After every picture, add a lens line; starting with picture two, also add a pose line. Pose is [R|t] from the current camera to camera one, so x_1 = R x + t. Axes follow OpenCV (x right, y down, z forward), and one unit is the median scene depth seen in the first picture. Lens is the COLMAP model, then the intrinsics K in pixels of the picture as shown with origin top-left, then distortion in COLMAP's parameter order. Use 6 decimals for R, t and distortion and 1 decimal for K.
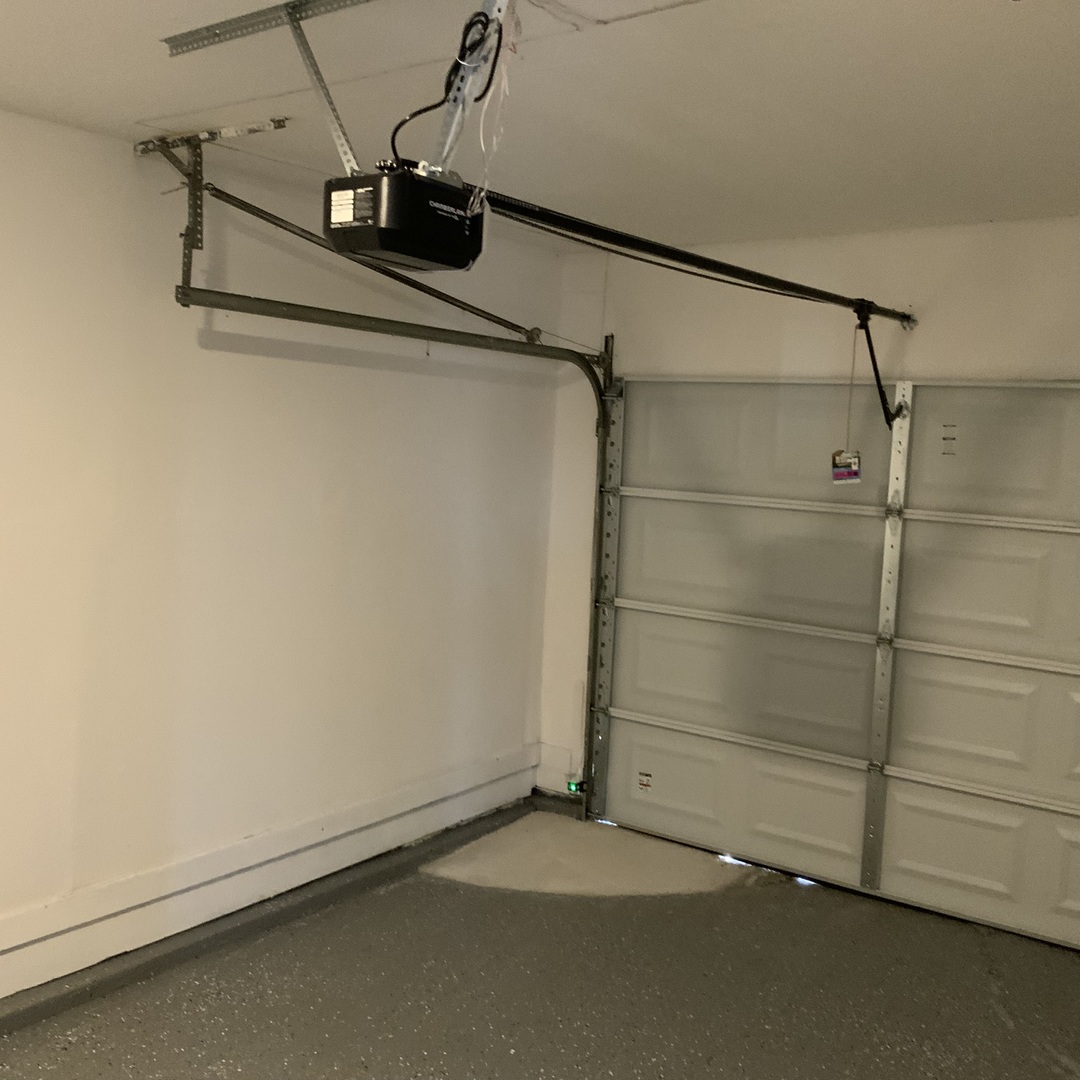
lens RADIAL K [[1195.3, 0, 533.4], [0, 1195.3, 523.9], [0, 0, 1]] dist [0.121897, -0.207538]
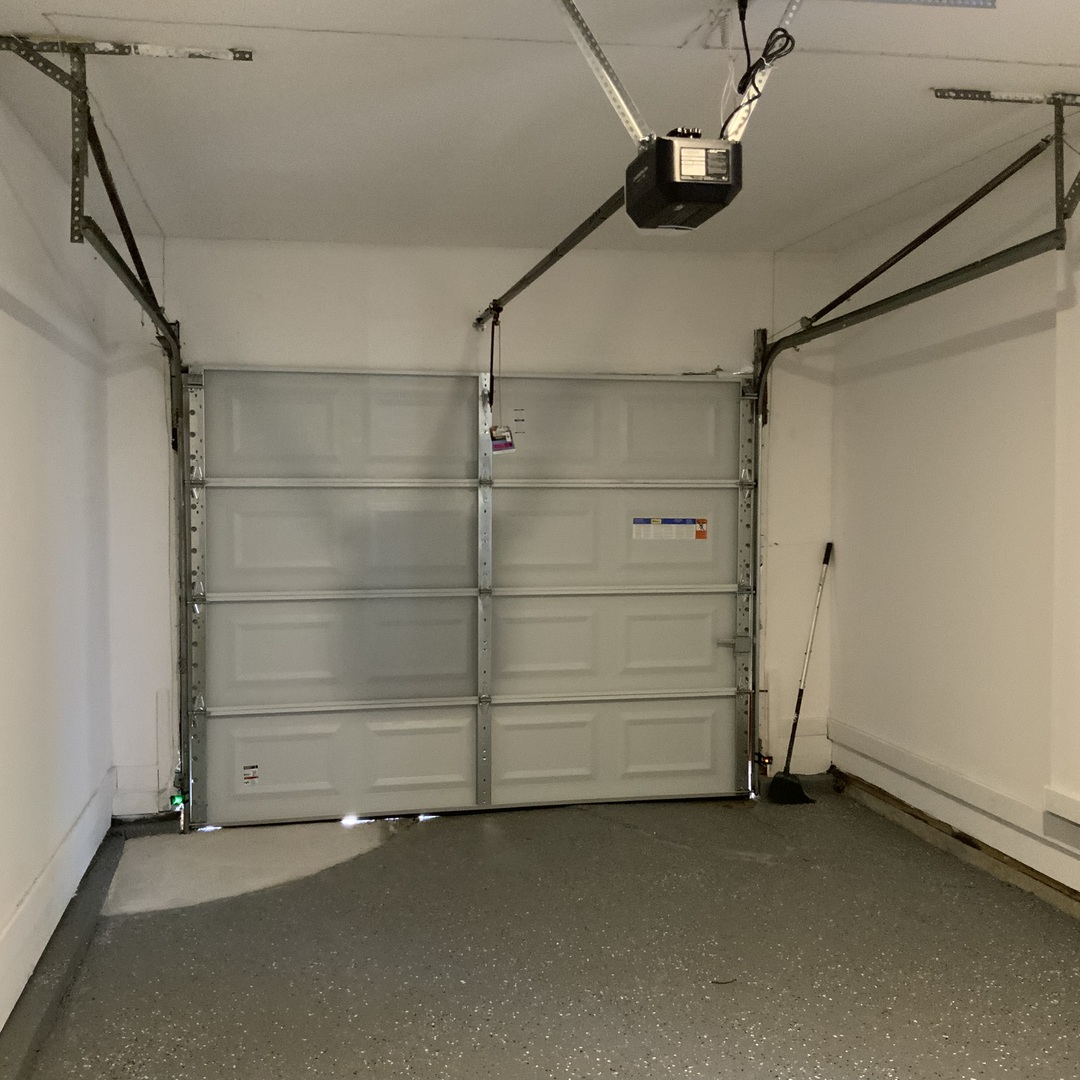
lens RADIAL K [[1195.3, 0, 533.4], [0, 1195.3, 523.9], [0, 0, 1]] dist [0.121897, -0.207538]
pose [[0.677238, -0.066786, 0.732726, -0.531318], [0.094033, 0.995562, 0.003831, 0.030756], [-0.729730, 0.066305, 0.680513, 0.158893]]
